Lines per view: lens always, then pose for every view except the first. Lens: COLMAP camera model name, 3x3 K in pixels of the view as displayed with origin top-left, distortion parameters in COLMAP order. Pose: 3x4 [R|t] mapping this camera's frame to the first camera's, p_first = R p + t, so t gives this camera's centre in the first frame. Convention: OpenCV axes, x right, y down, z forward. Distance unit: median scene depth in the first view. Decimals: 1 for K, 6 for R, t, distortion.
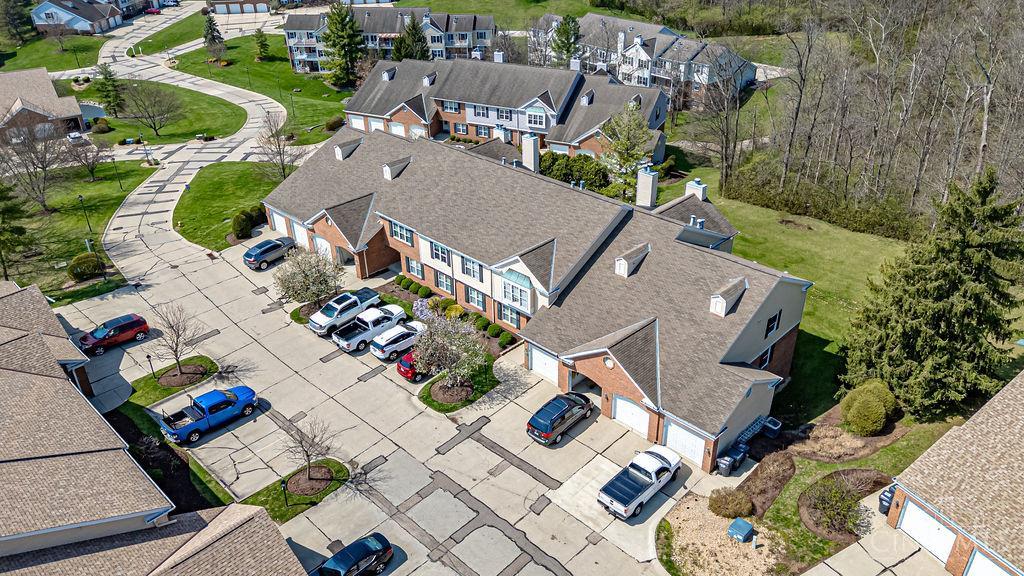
lens RADIAL K [[754.8, 0, 512.0], [0, 754.8, 288.0], [0, 0, 1]] dist [0.081317, -0.076731]
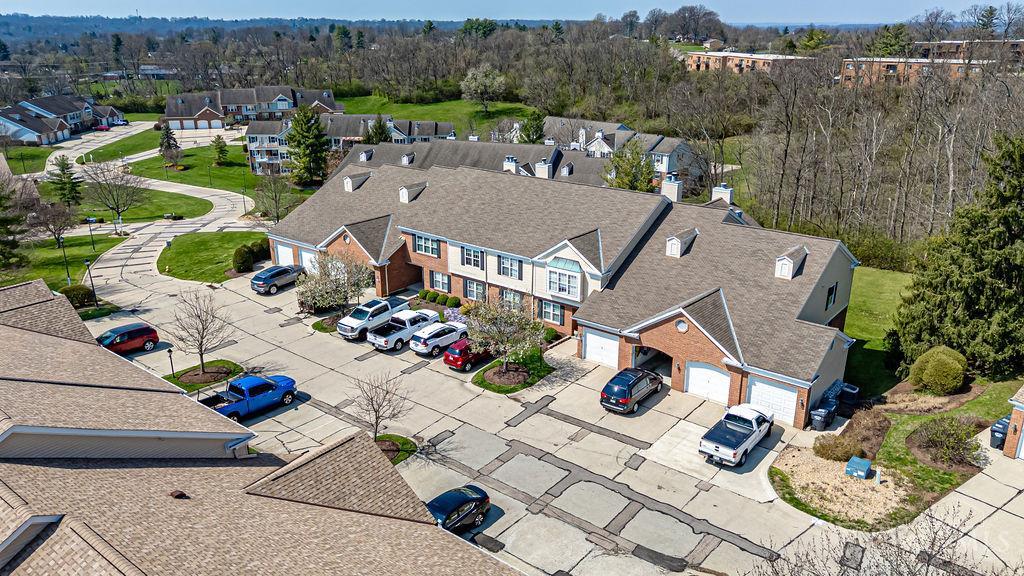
lens RADIAL K [[754.8, 0, 512.0], [0, 754.8, 288.0], [0, 0, 1]] dist [0.081317, -0.076731]
pose [[0.995135, -0.016093, 0.097193, -0.134388], [0.034087, 0.981878, -0.186424, 0.168194], [-0.092431, 0.188830, 0.977650, 0.054682]]
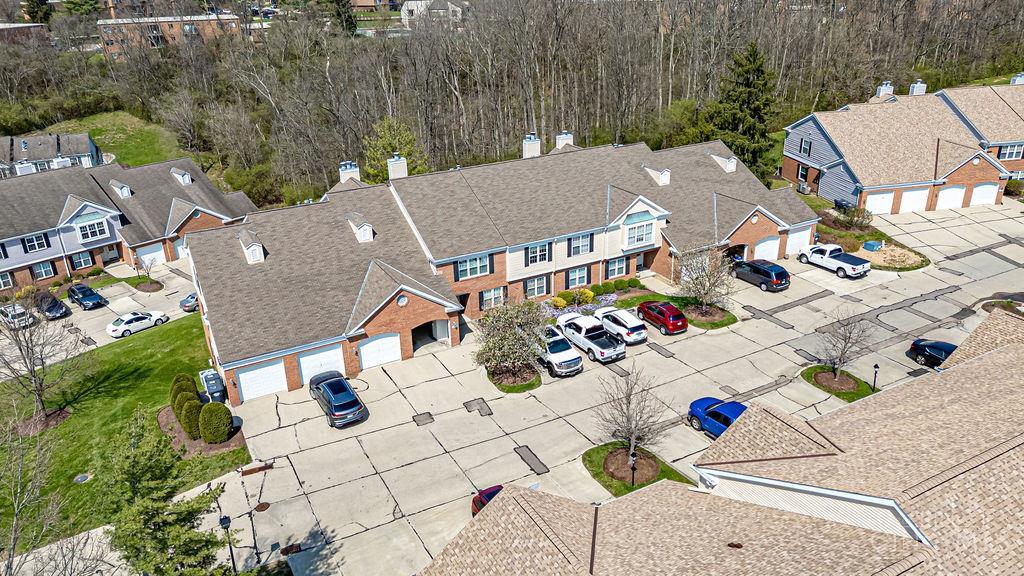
lens RADIAL K [[754.8, 0, 512.0], [0, 754.8, 288.0], [0, 0, 1]] dist [0.081317, -0.076731]
pose [[0.293378, -0.372375, 0.880492, -0.907163], [0.495735, 0.846772, 0.192936, -0.198391], [-0.817420, 0.379888, 0.433024, 0.615918]]
